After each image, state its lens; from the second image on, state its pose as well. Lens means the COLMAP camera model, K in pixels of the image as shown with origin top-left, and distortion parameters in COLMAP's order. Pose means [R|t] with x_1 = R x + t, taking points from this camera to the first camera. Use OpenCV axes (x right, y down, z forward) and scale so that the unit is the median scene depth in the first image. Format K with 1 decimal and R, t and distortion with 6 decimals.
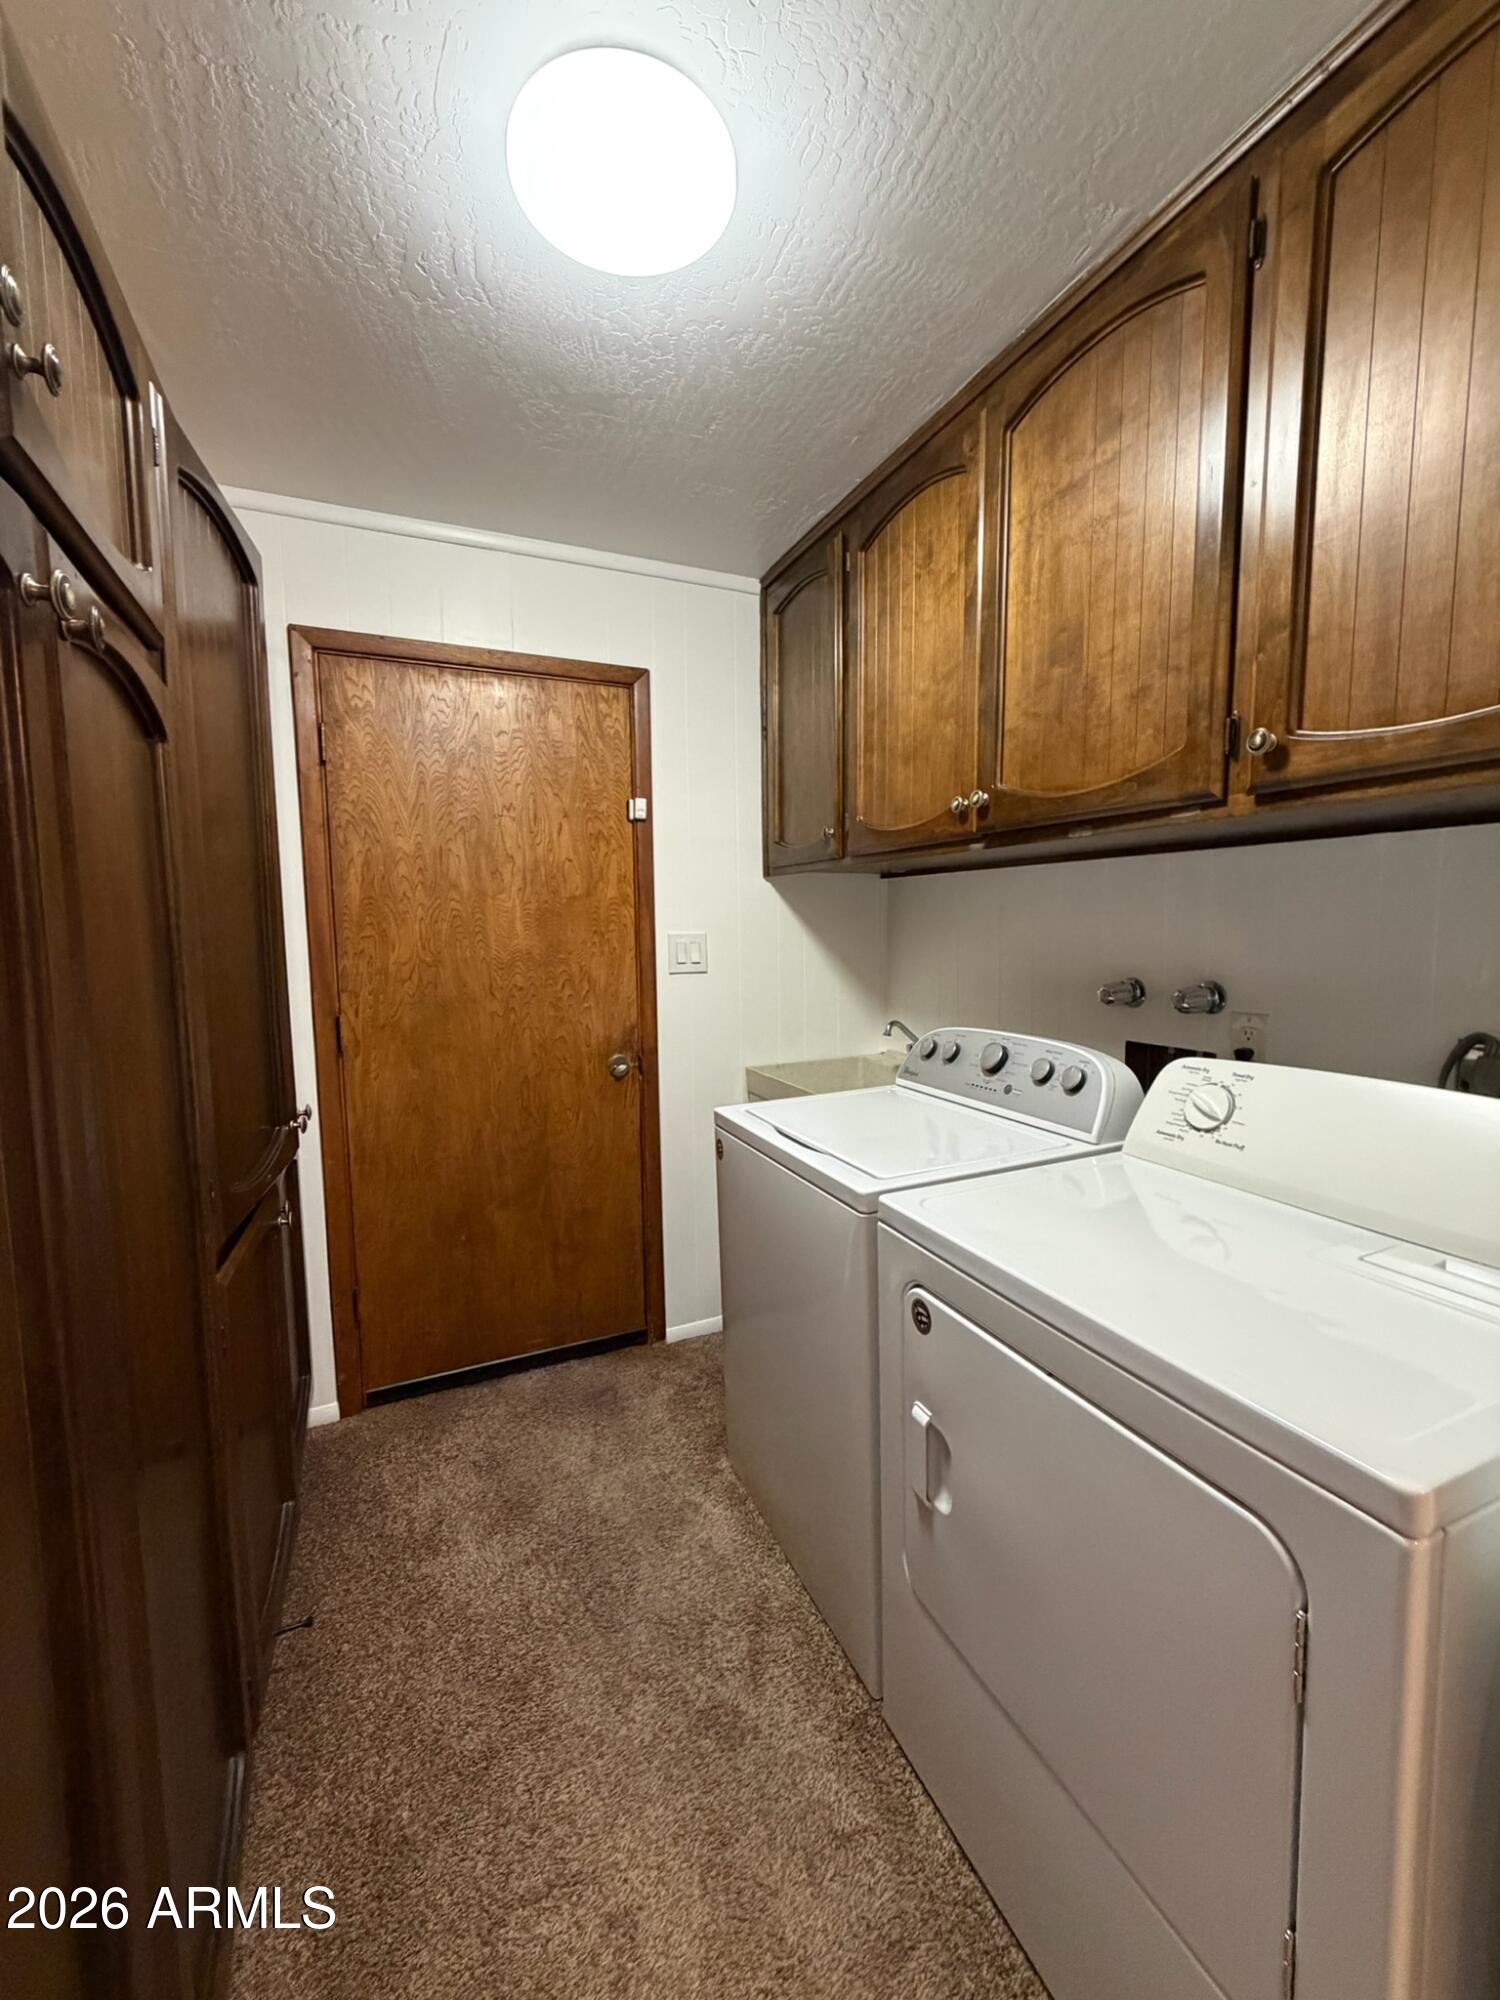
lens RADIAL K [[795.1, 0, 745.3], [0, 795.1, 998.7], [0, 0, 1]] dist [-0.001557, 0.000718]
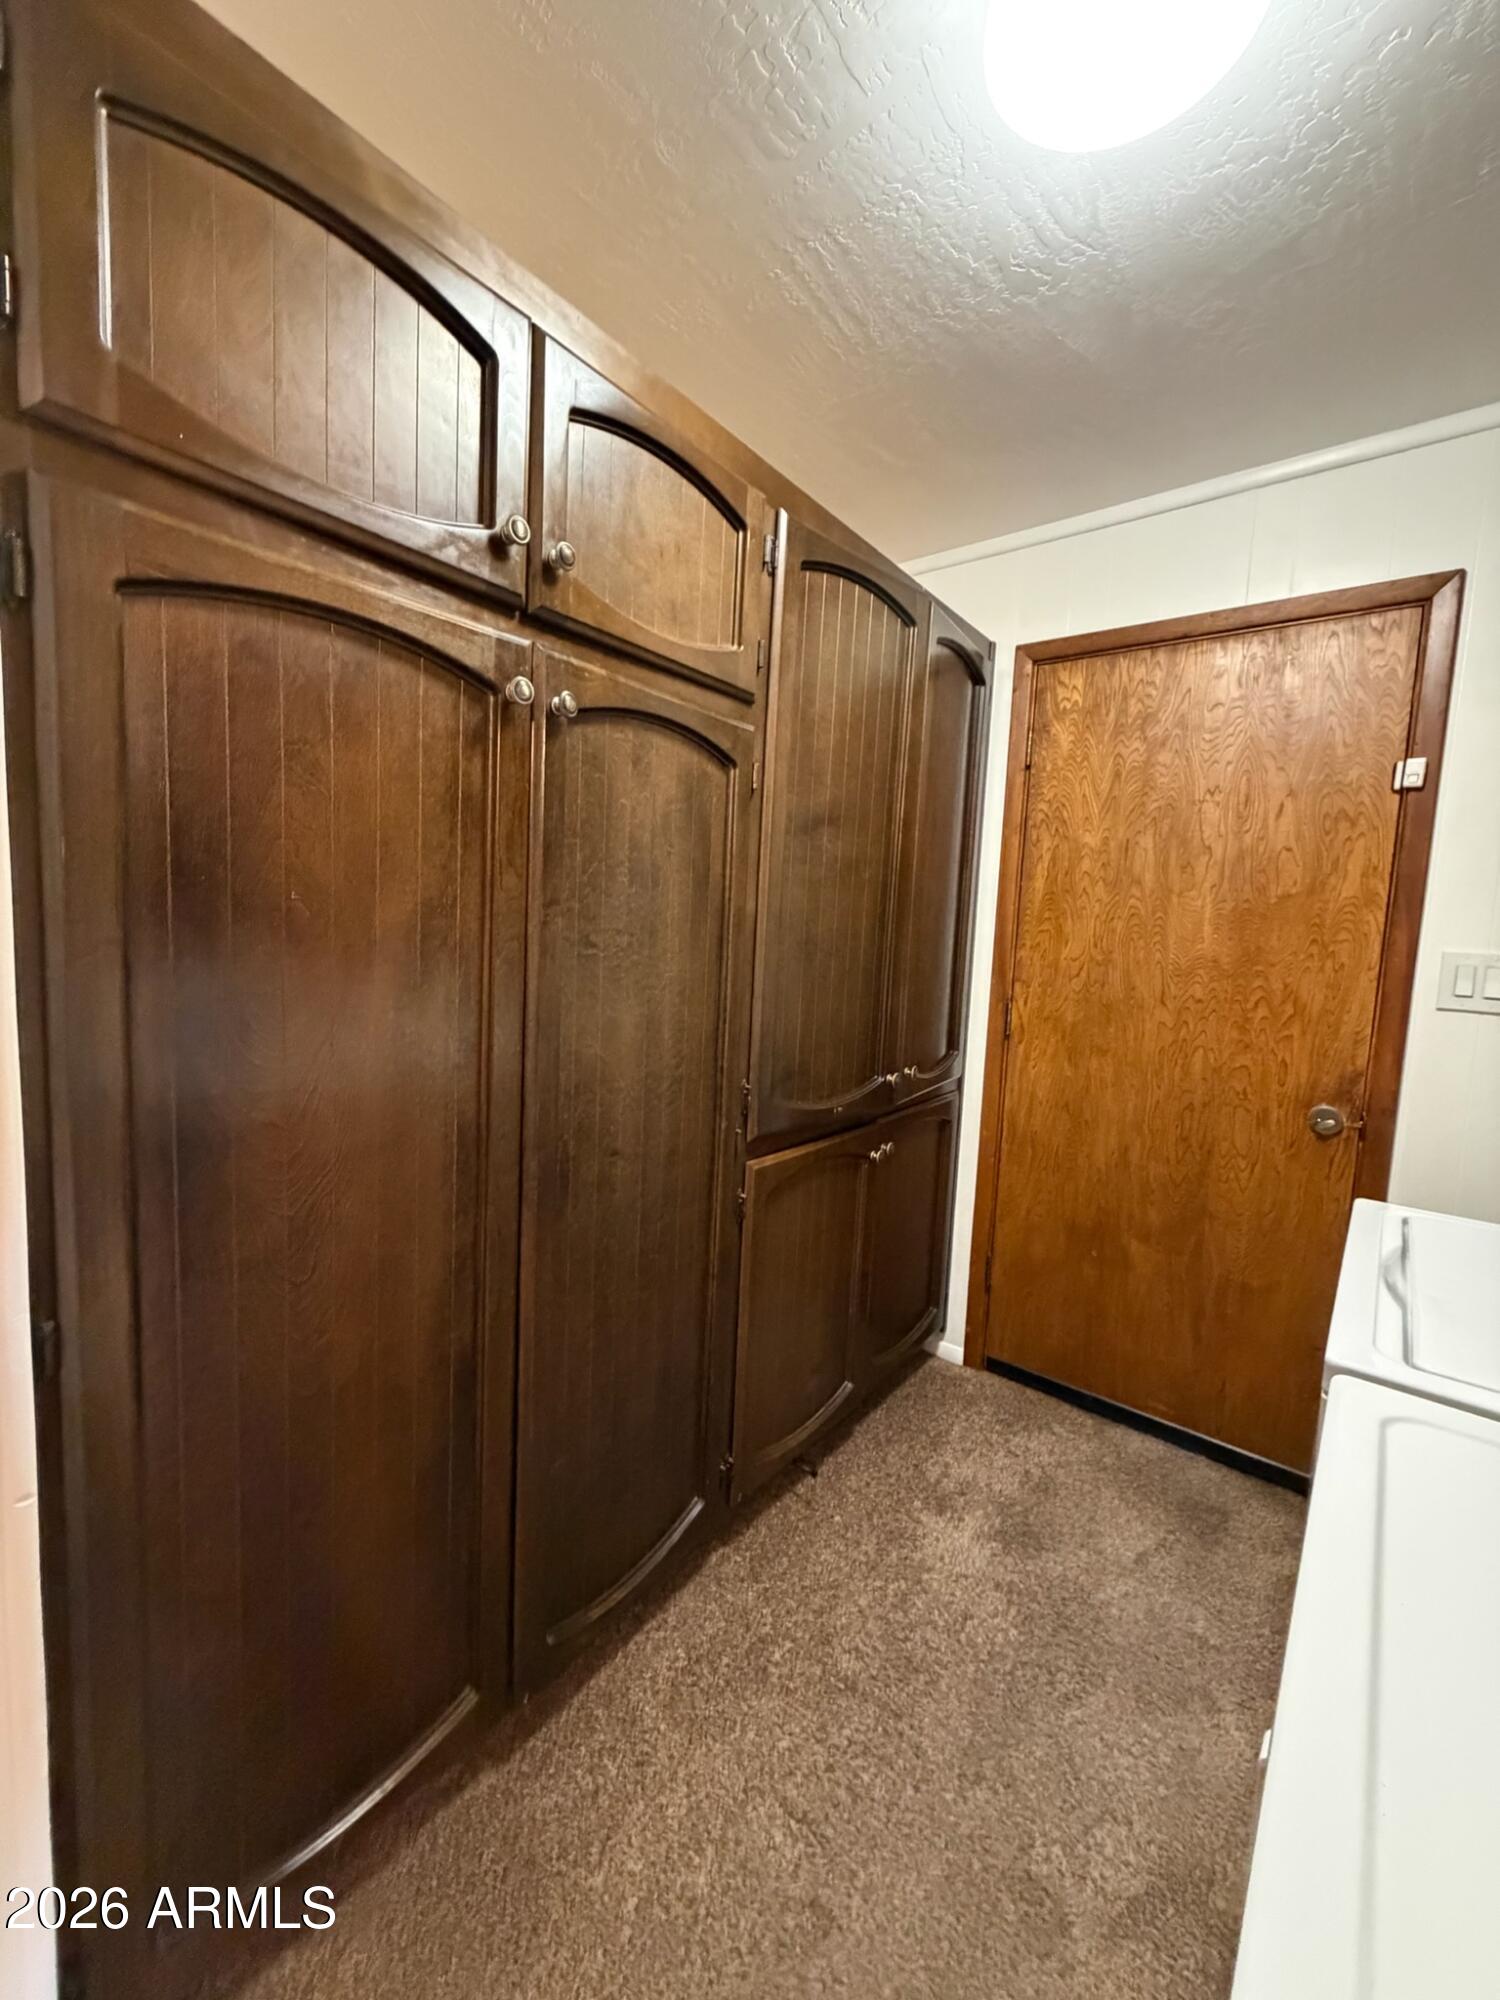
lens RADIAL K [[795.1, 0, 755.6], [0, 795.1, 998.5], [0, 0, 1]] dist [-0.001557, 0.000718]
pose [[0.466961, 0.120780, -0.875991, 0.259698], [-0.135207, 0.988732, 0.064250, -0.005726], [0.873880, 0.088438, 0.478029, 0.175958]]
